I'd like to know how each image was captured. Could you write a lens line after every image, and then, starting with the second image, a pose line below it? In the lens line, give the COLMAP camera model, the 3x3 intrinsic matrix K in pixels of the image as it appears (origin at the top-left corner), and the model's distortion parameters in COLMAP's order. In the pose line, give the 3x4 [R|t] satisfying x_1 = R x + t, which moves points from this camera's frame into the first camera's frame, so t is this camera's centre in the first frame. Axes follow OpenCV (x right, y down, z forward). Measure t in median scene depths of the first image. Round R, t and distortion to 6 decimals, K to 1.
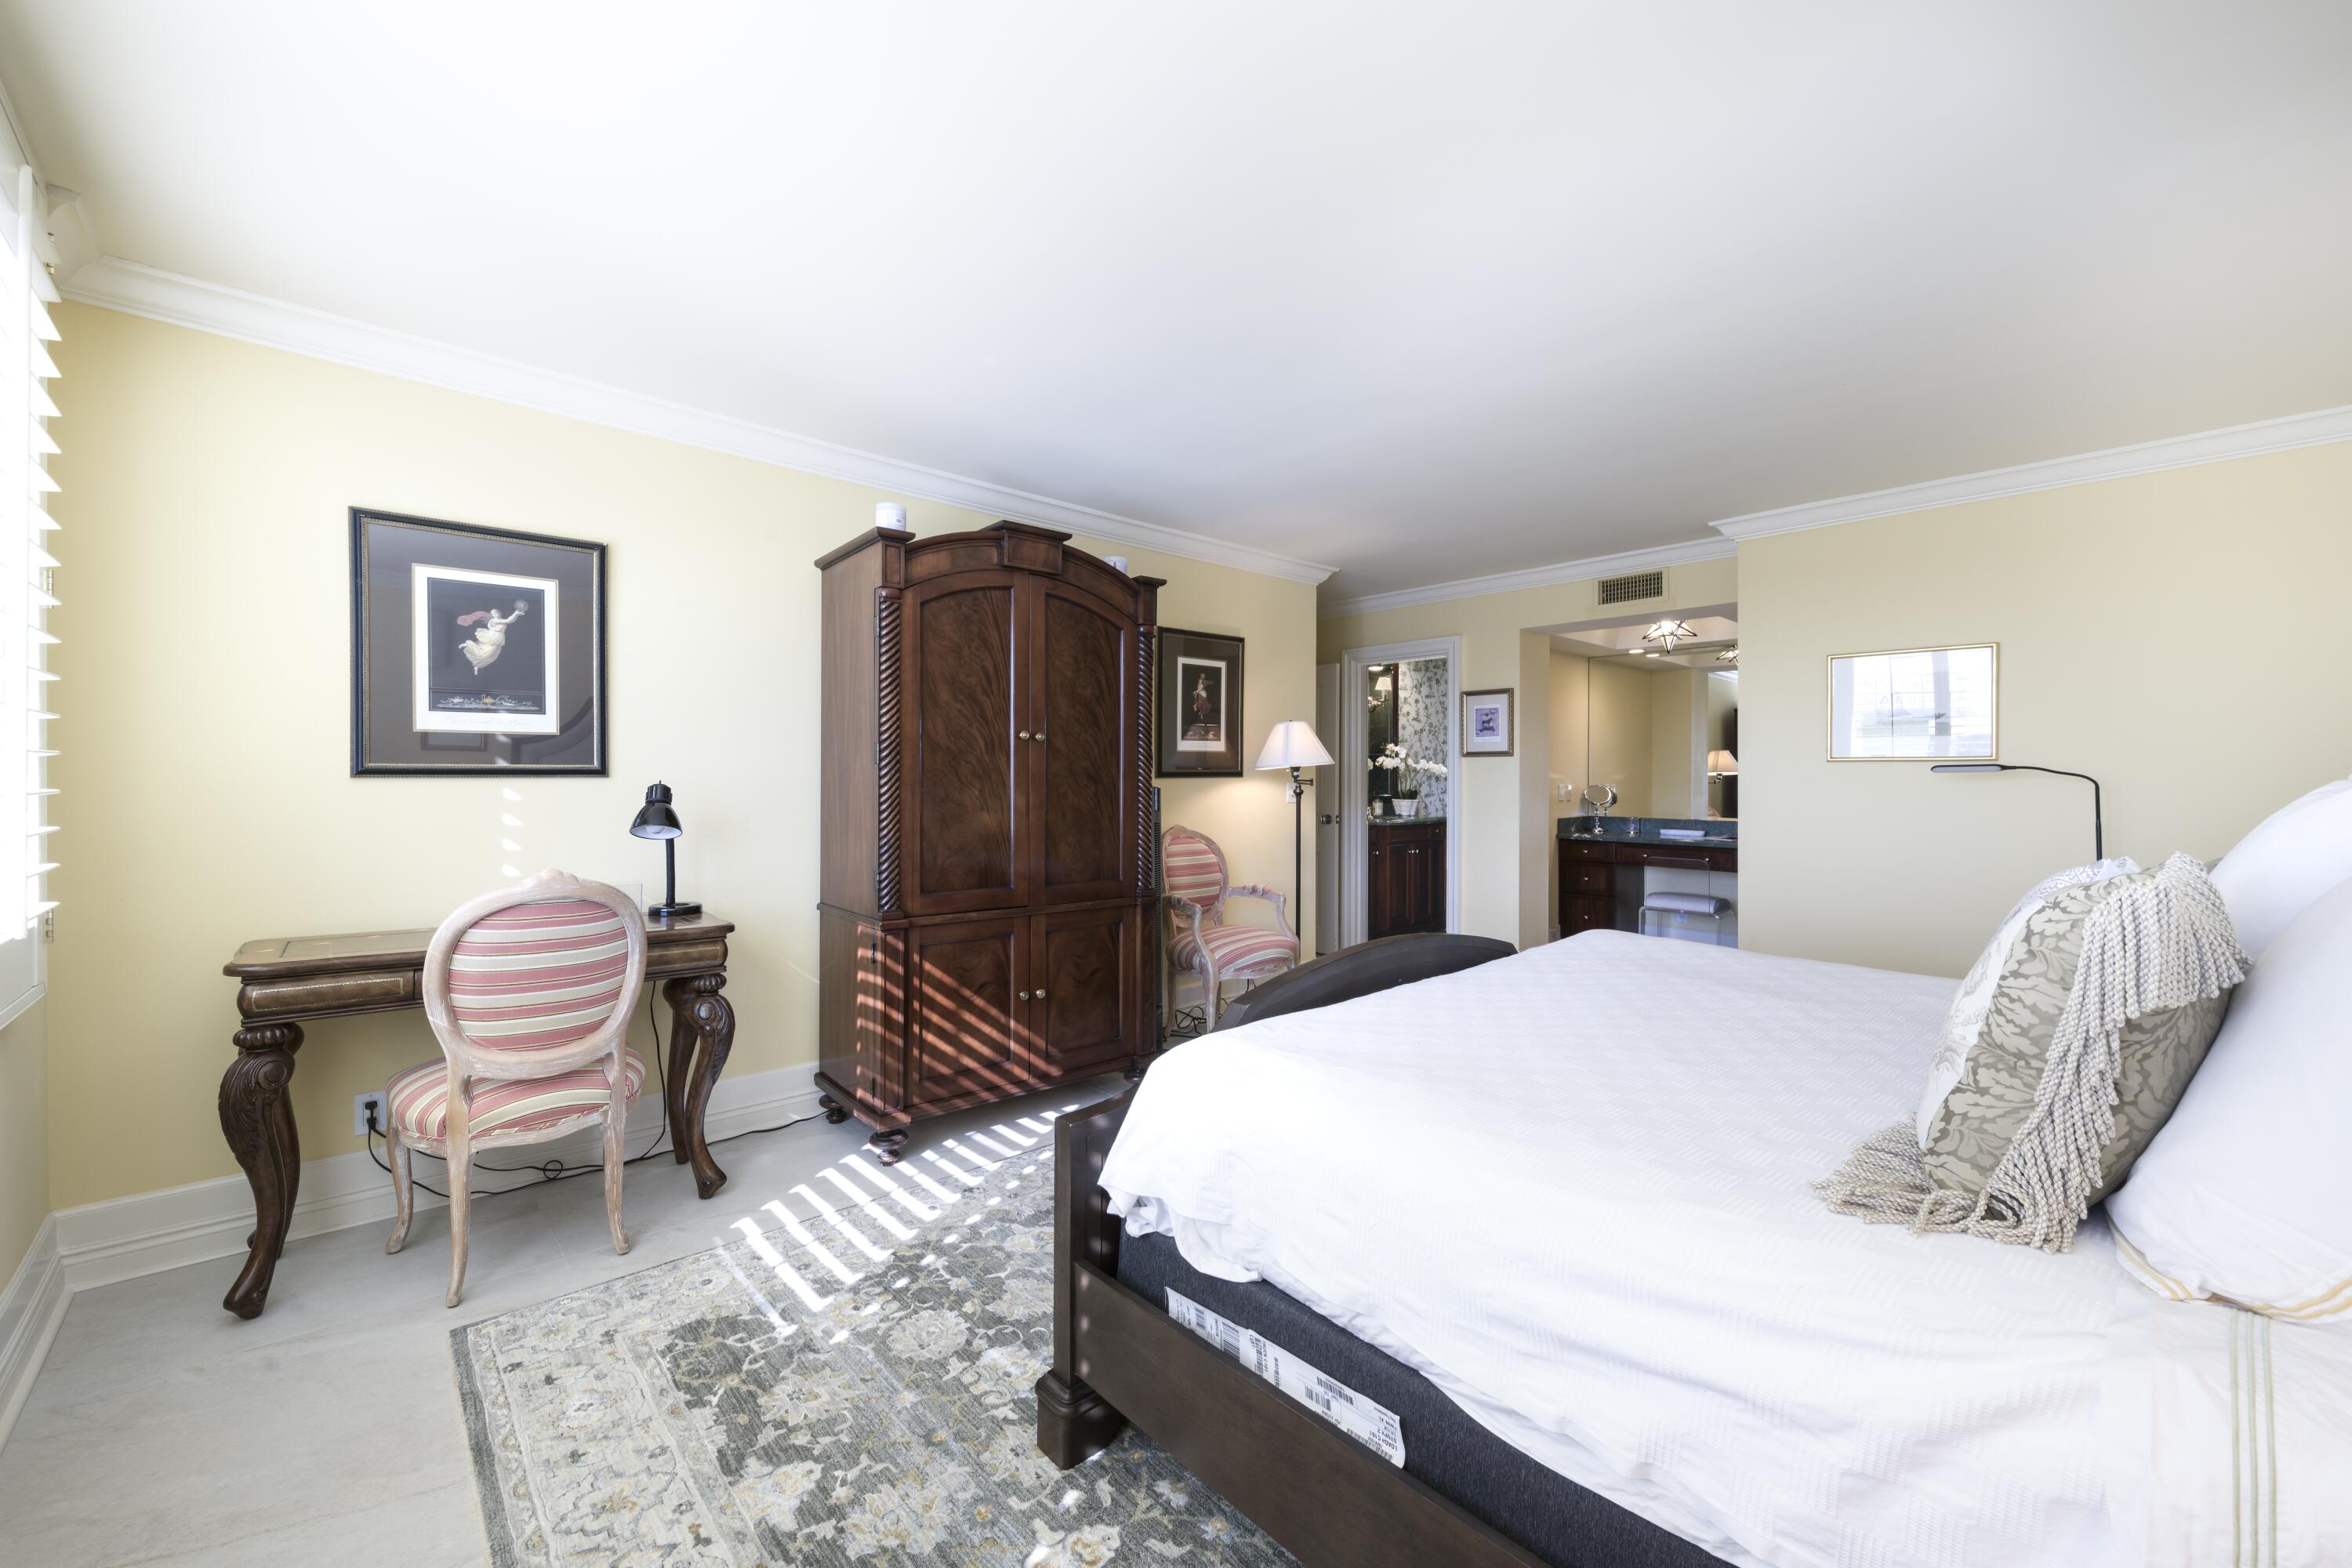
lens RADIAL K [[933.1, 0, 1176.0], [0, 933.1, 784.0], [0, 0, 1]] dist [0.000841, 0.000020]
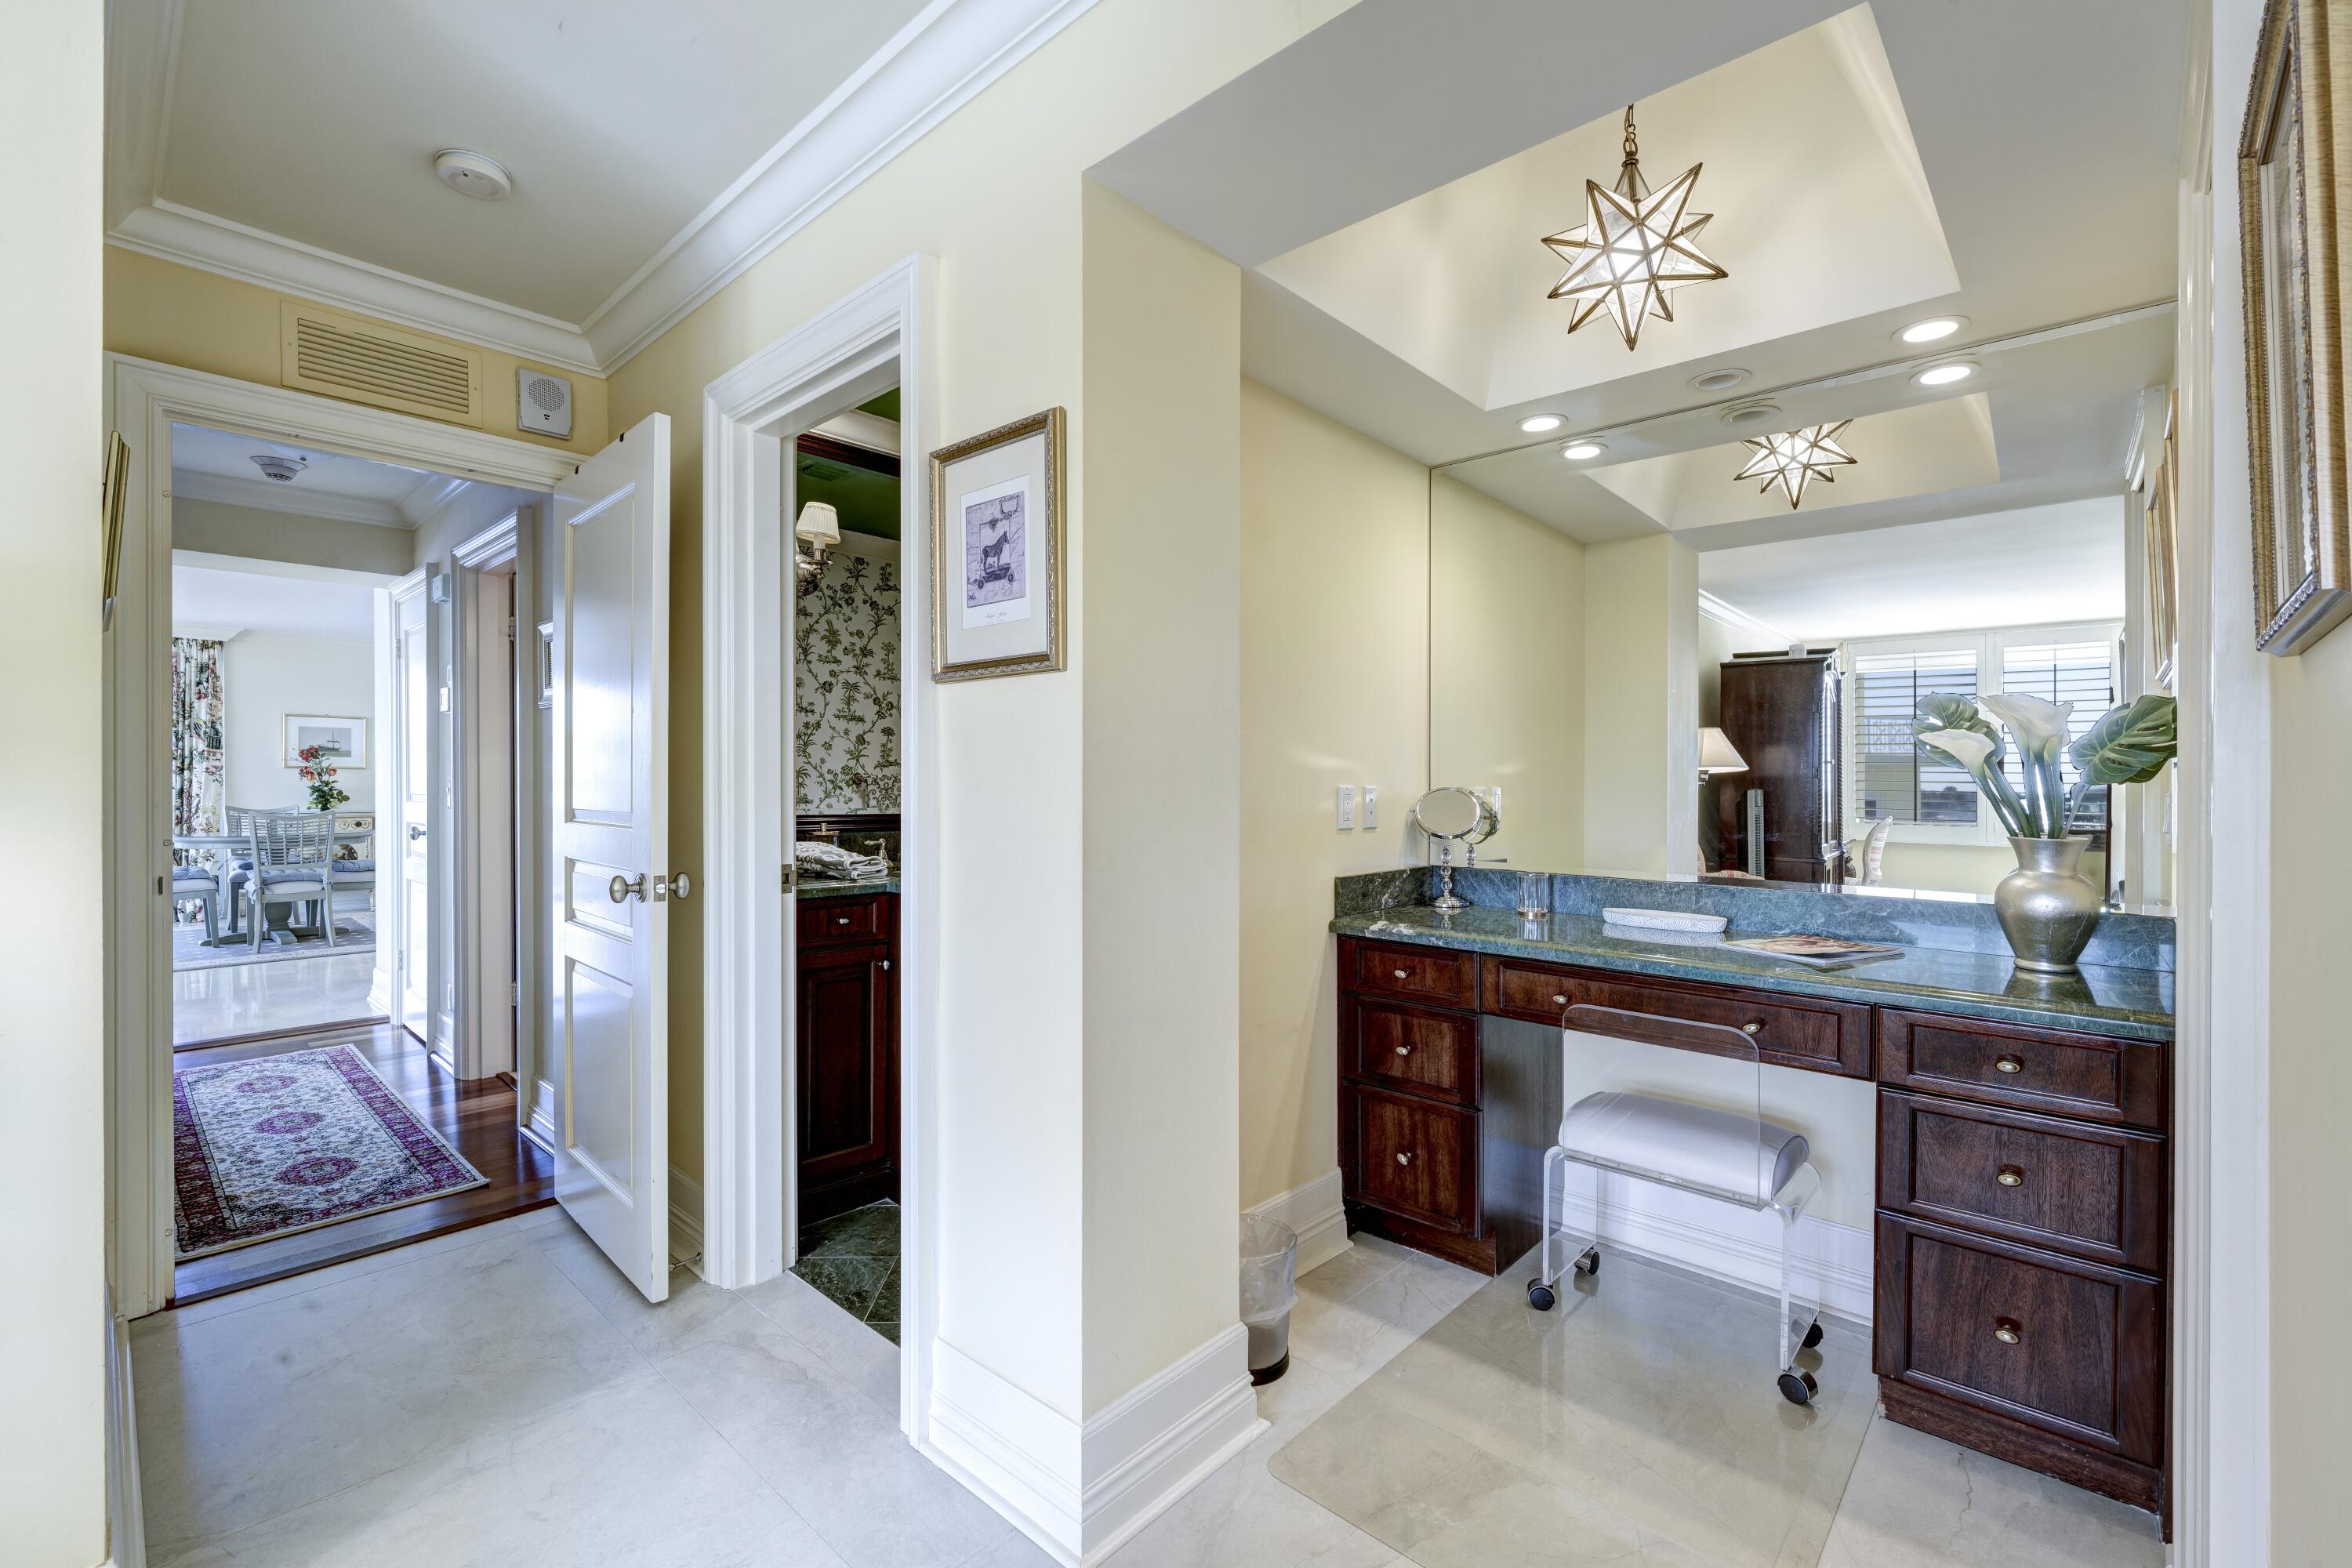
lens RADIAL K [[1013.2, 0, 1176.0], [0, 1013.2, 784.0], [0, 0, 1]] dist [-0.000459, -0.000031]
pose [[0.996345, 0.000750, 0.085420, 0.332800], [-0.000017, 0.999963, -0.008580, 0.003872], [-0.085424, 0.008547, 0.996308, 0.647319]]
